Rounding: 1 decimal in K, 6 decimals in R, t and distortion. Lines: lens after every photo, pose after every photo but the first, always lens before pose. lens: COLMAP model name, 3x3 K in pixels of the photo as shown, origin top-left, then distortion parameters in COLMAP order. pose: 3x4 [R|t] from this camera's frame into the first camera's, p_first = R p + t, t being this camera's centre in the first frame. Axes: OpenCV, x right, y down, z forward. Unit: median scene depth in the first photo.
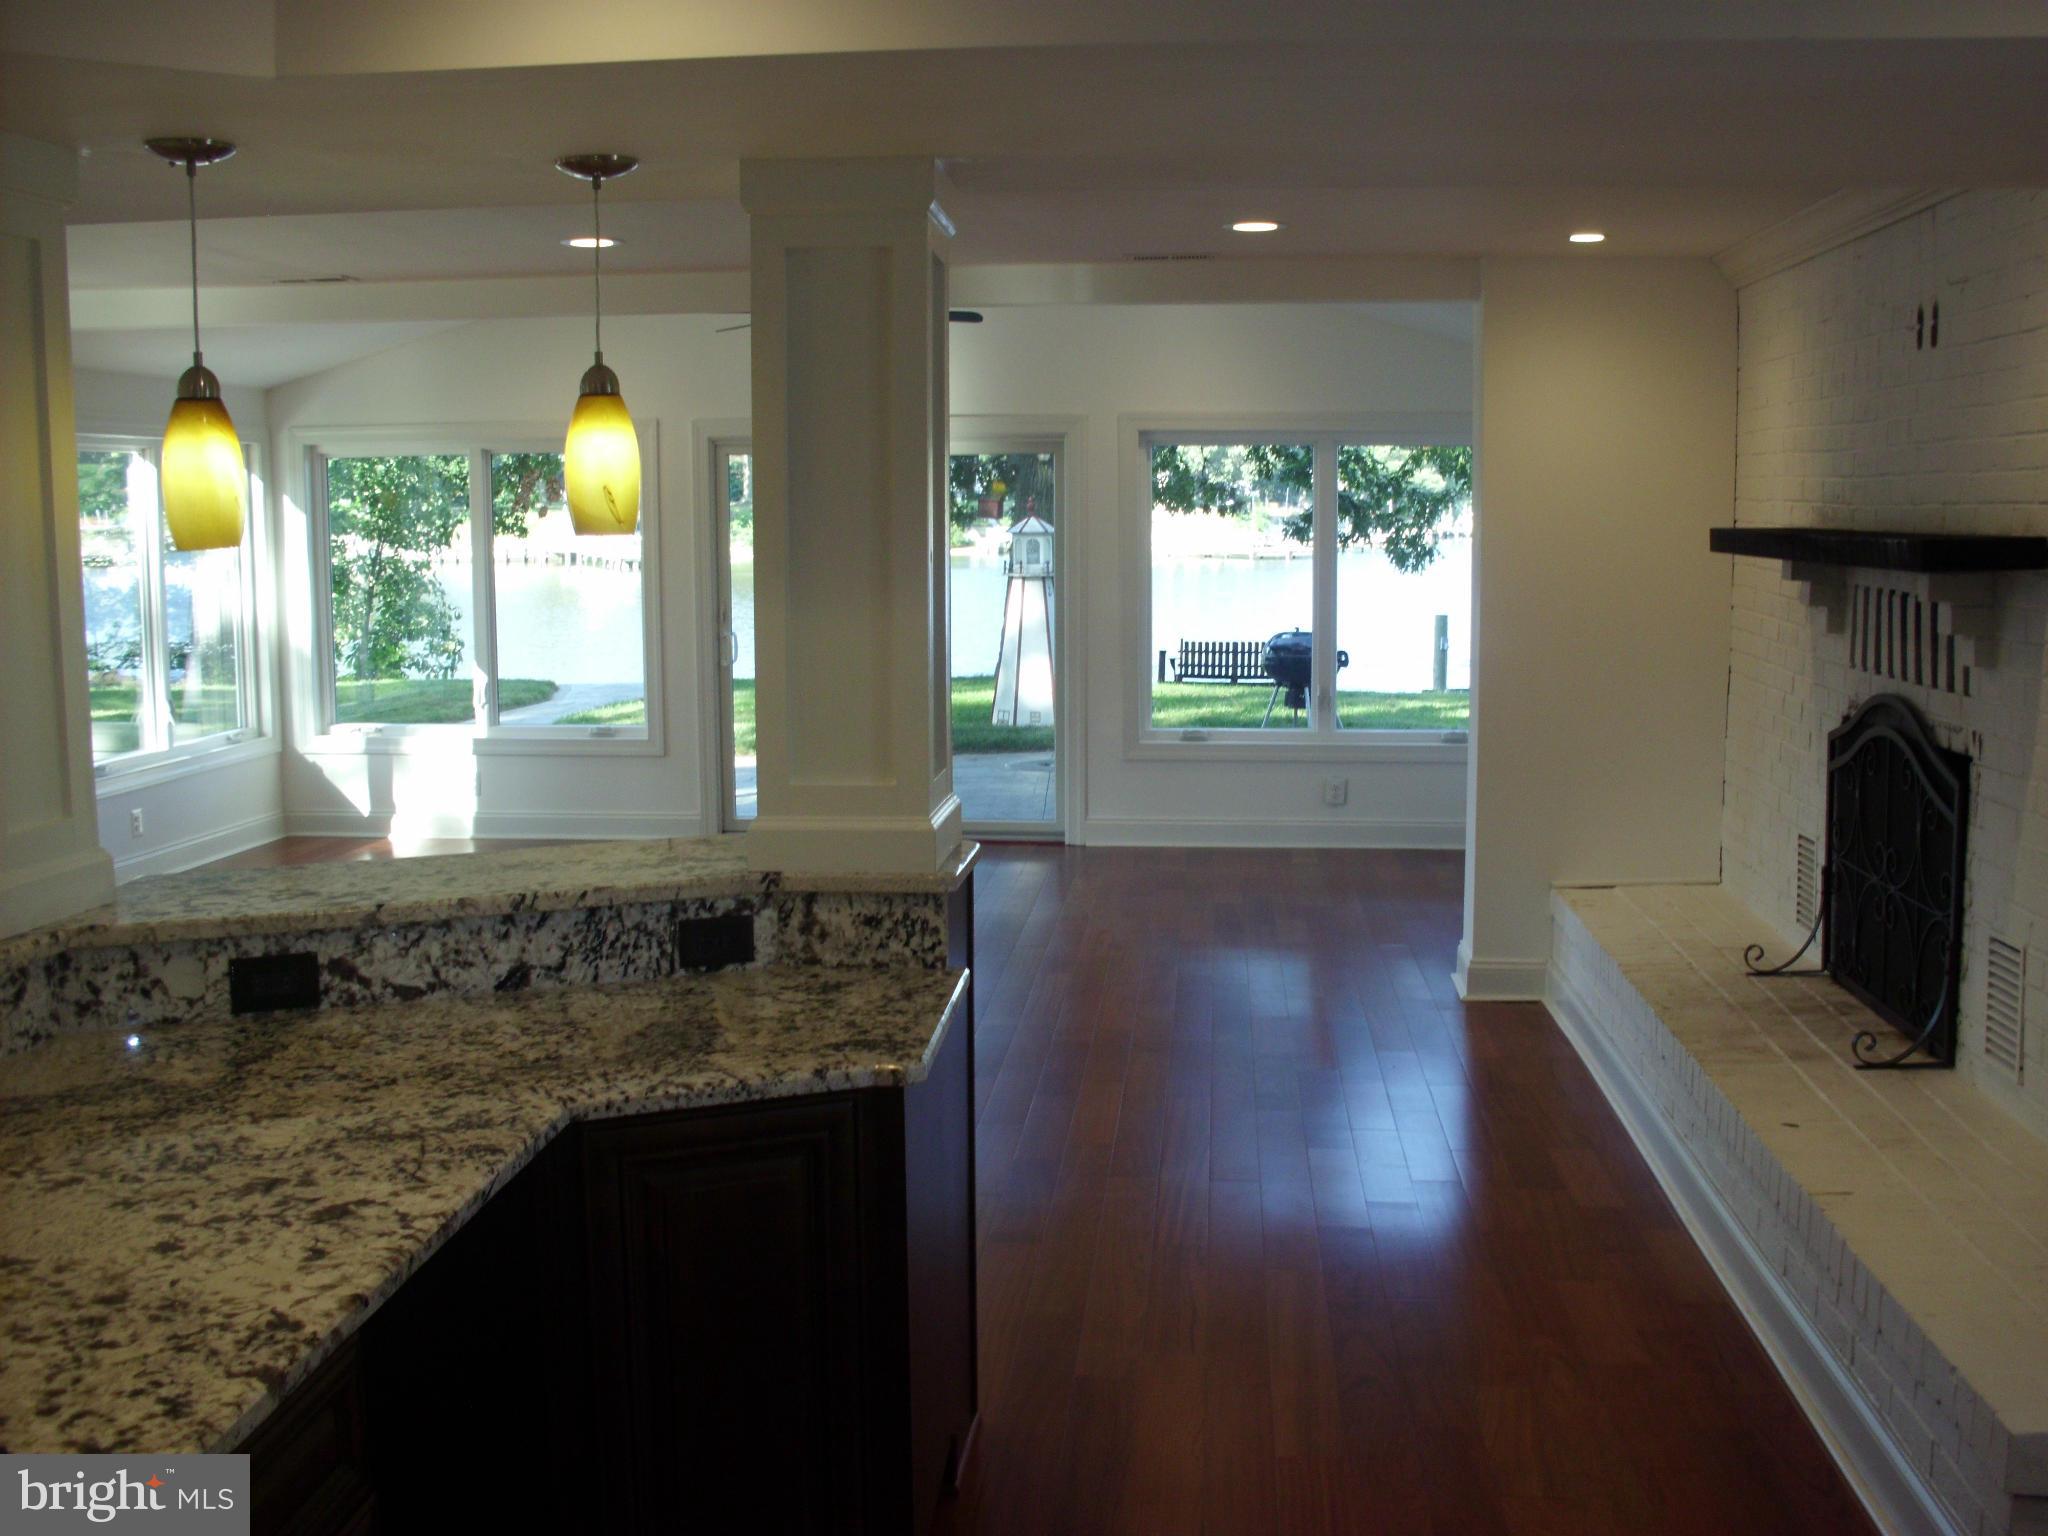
lens RADIAL K [[2077.1, 0, 1051.4], [0, 2077.1, 764.0], [0, 0, 1]] dist [-0.206254, 0.198058]
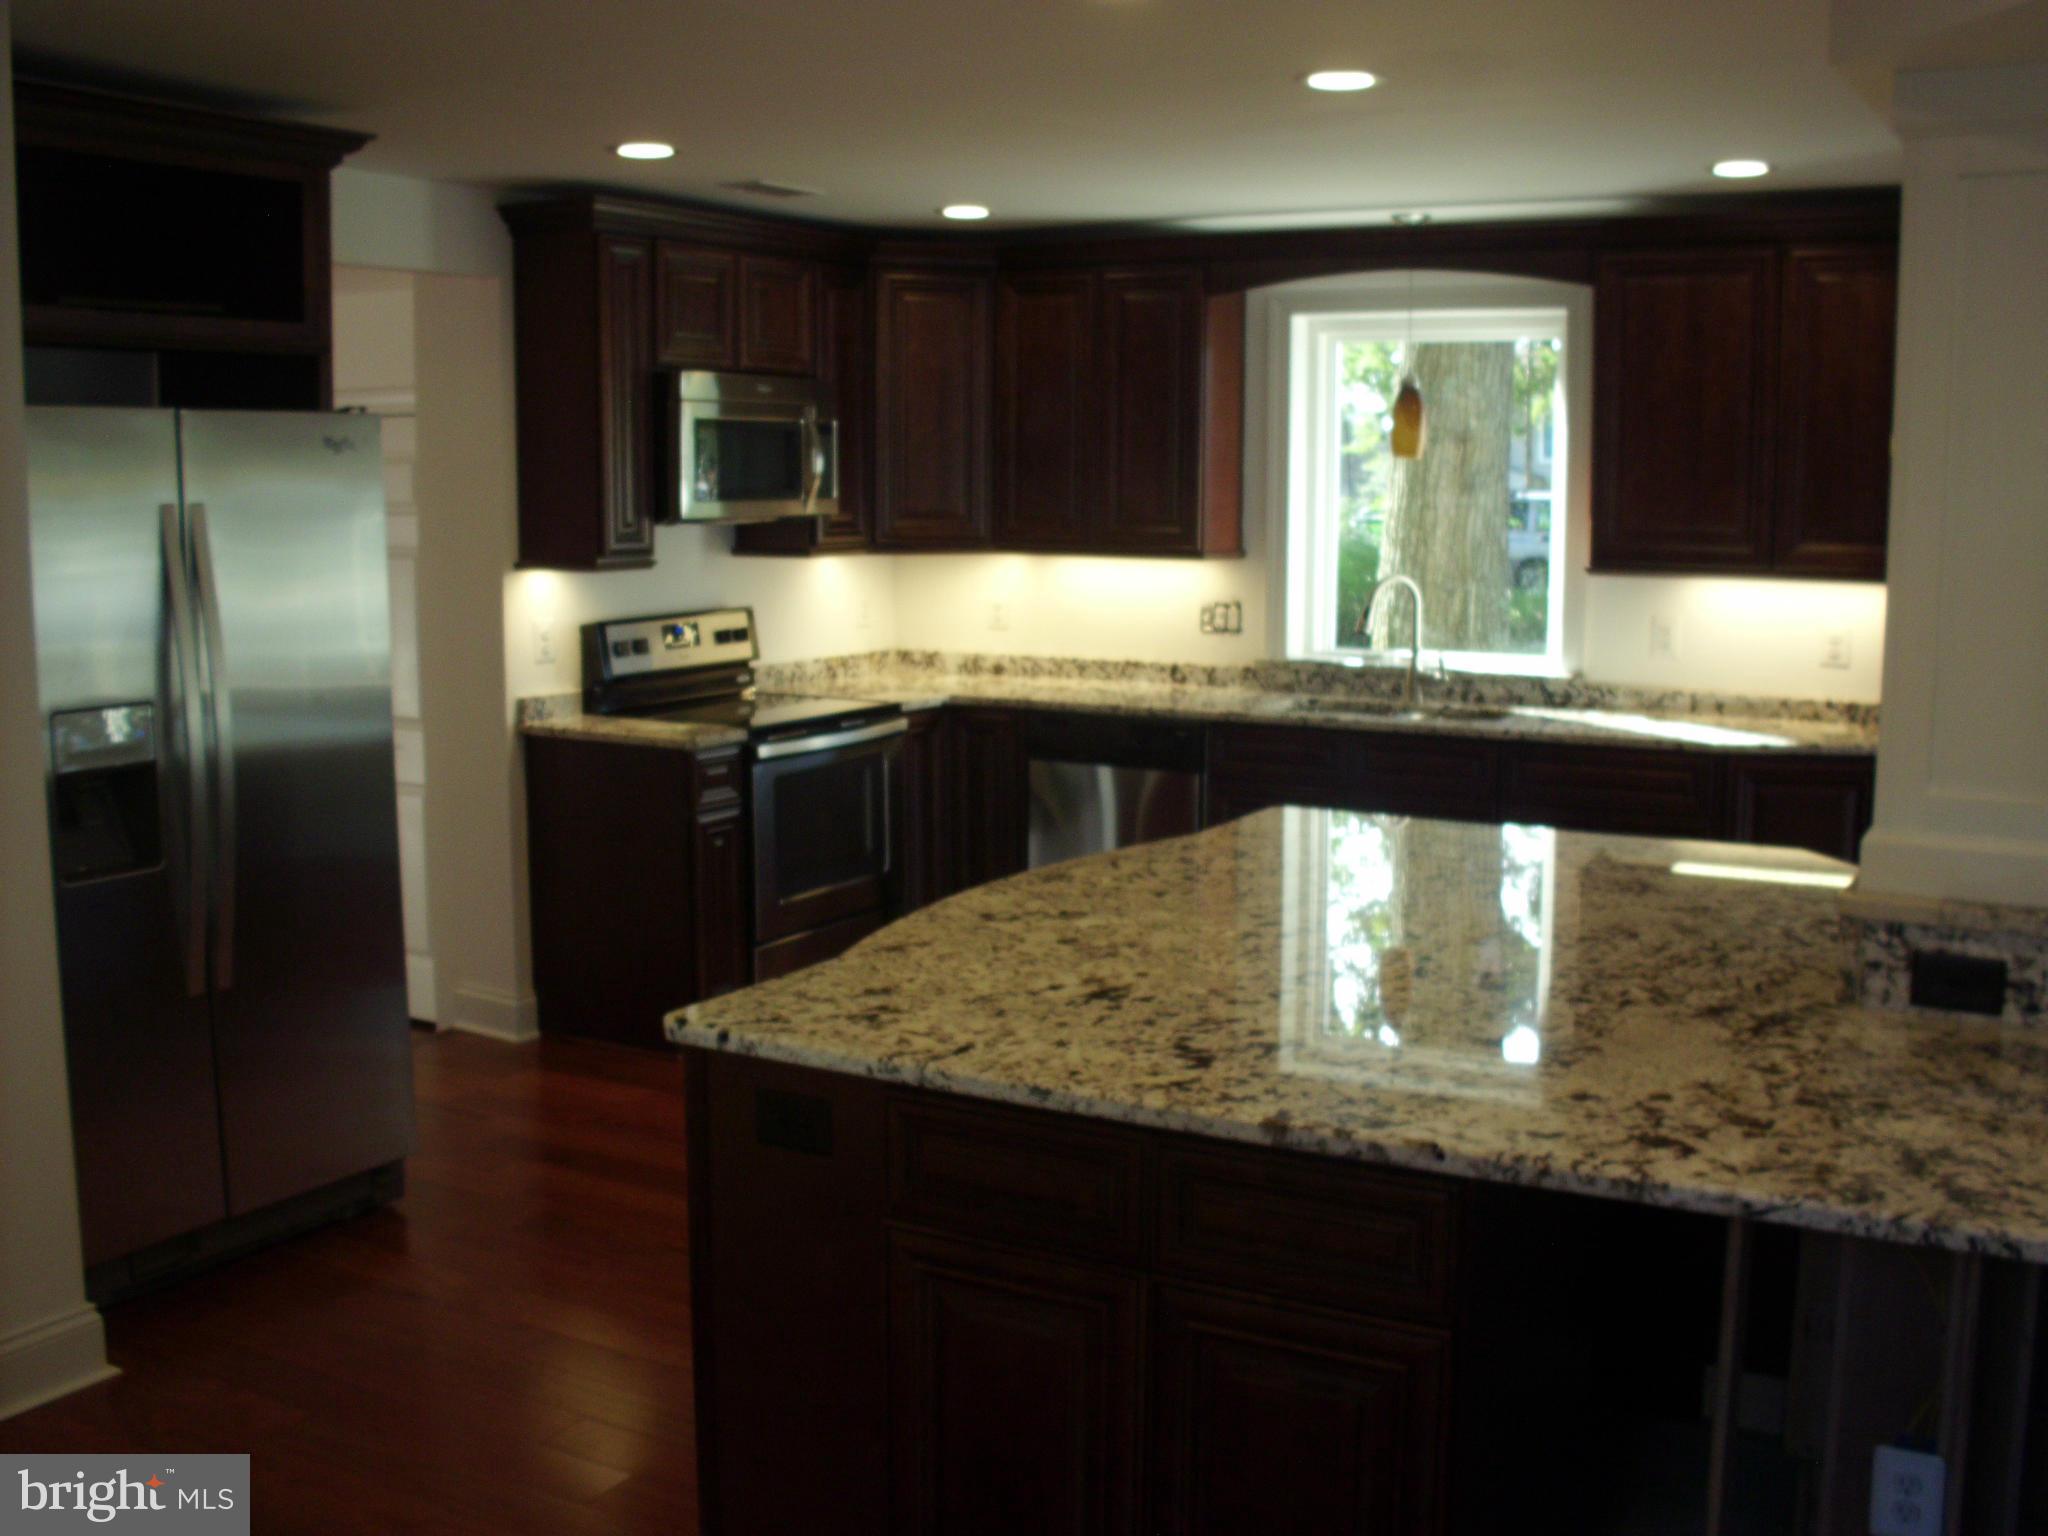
lens RADIAL K [[2100.2, 0, 1024.0], [0, 2100.2, 768.0], [0, 0, 1]] dist [-0.199631, 0.005942]
pose [[-0.432555, 0.129084, -0.892319, 0.469765], [-0.113388, 0.974052, 0.195873, -0.088361], [0.894449, 0.185904, -0.406694, 0.751479]]
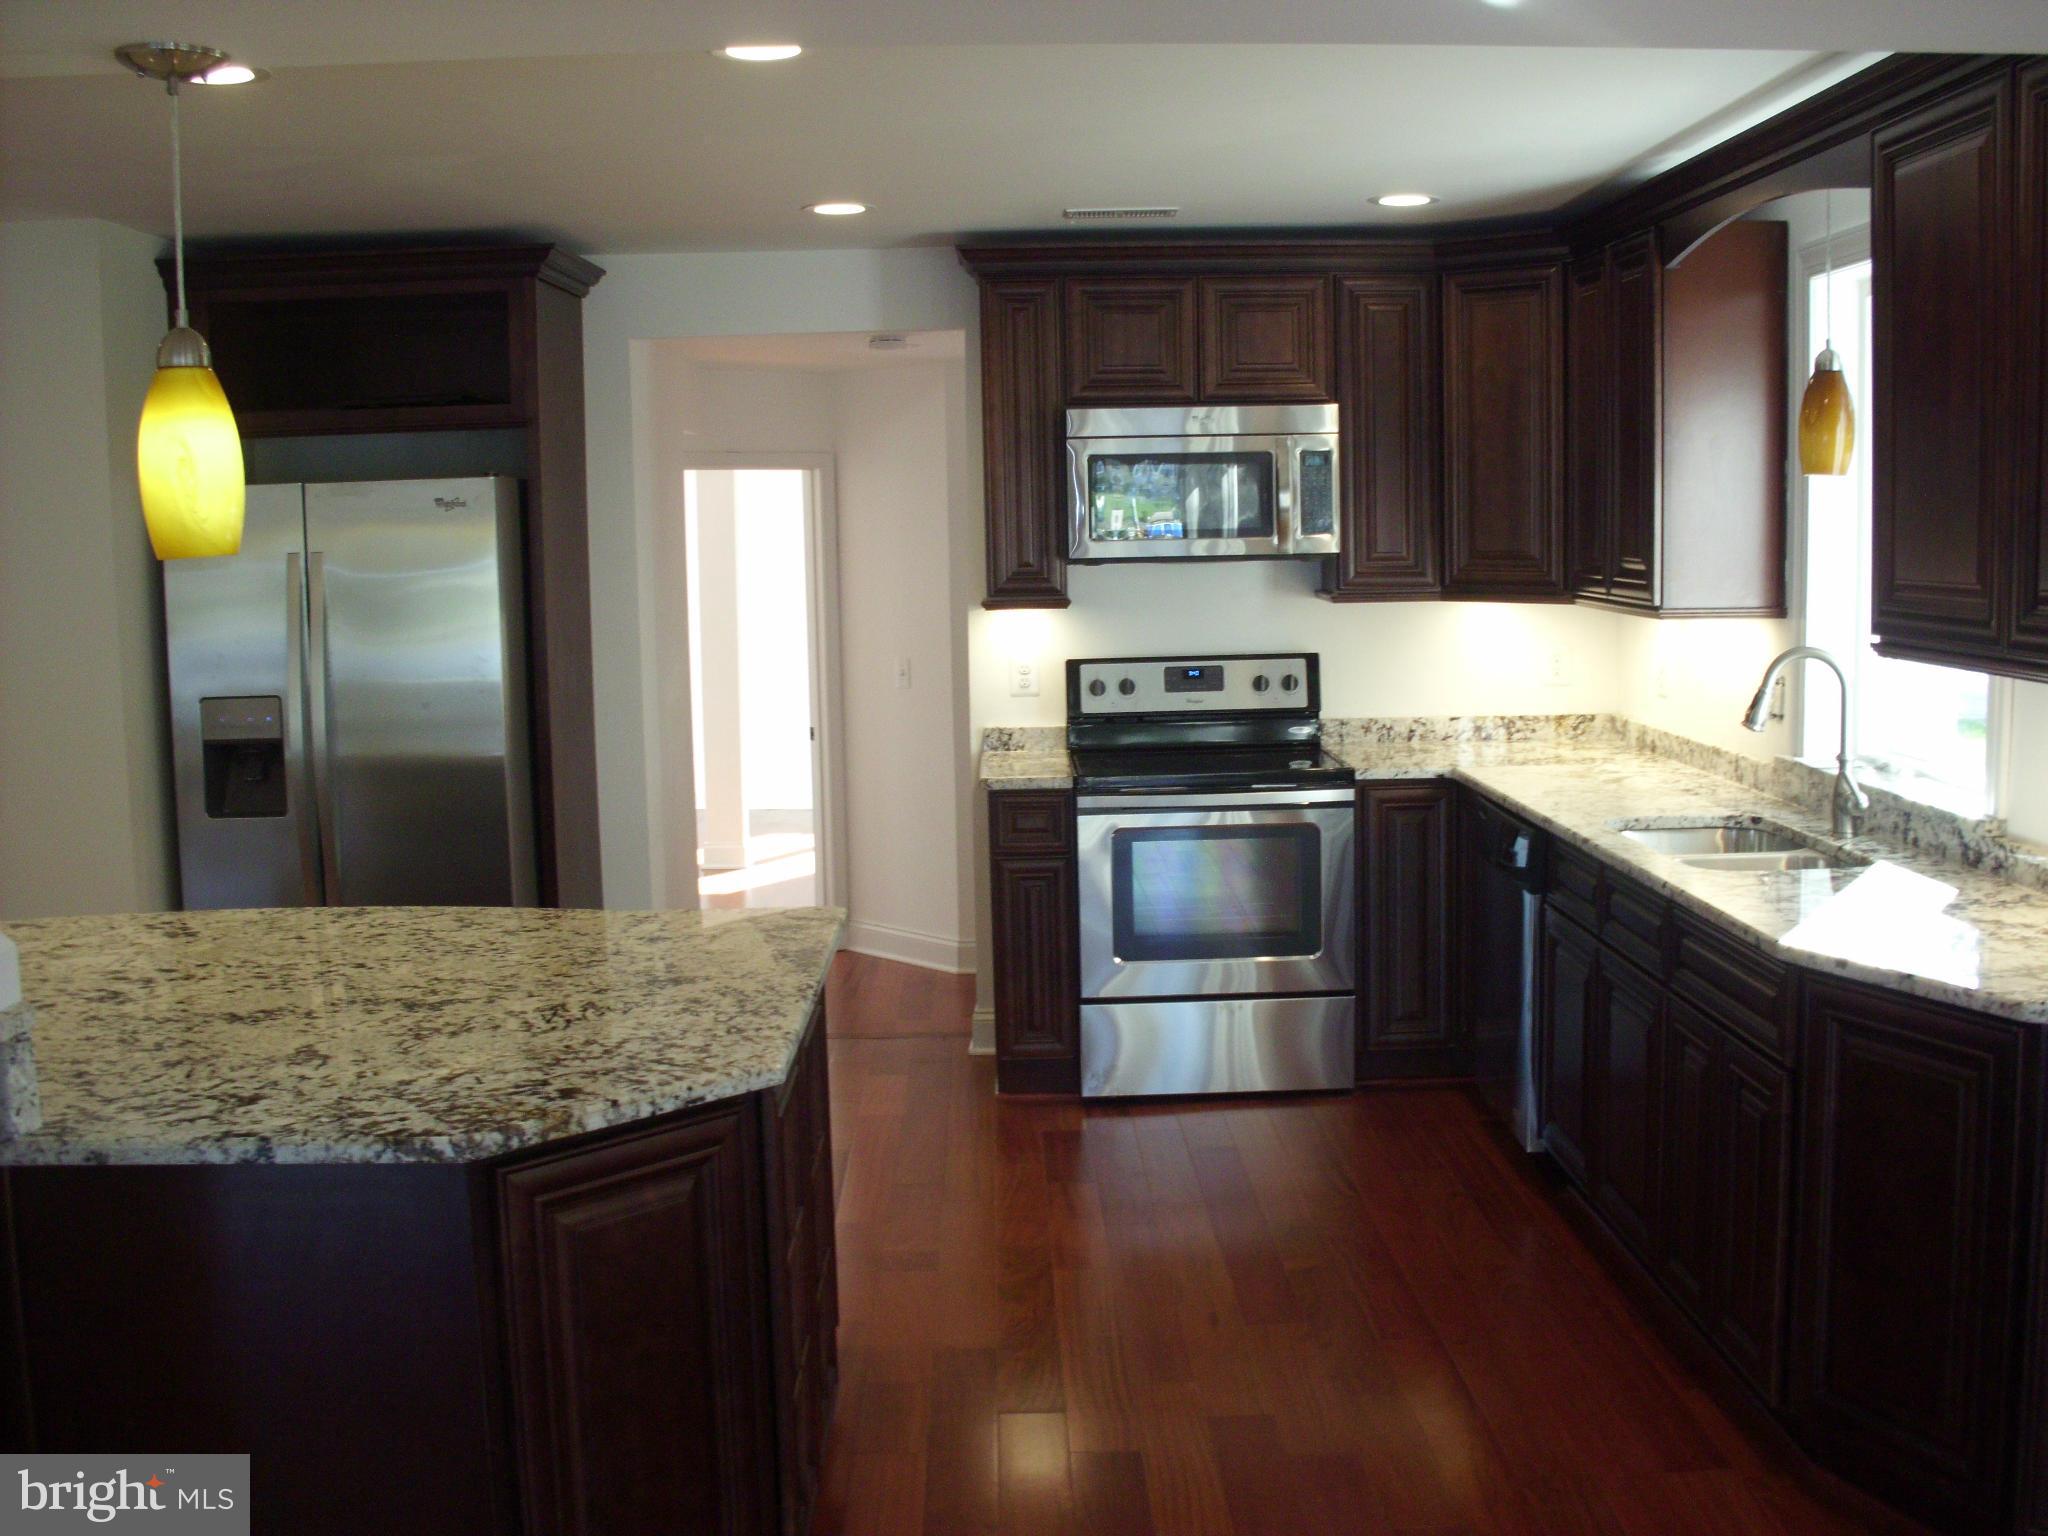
lens RADIAL K [[2077.1, 0, 1051.4], [0, 2077.1, 764.0], [0, 0, 1]] dist [-0.206254, 0.198058]
pose [[-0.993788, 0.038215, -0.104524, -0.905863], [0.011757, 0.969992, 0.242854, -0.177122], [0.110668, 0.240117, -0.964415, 1.501984]]
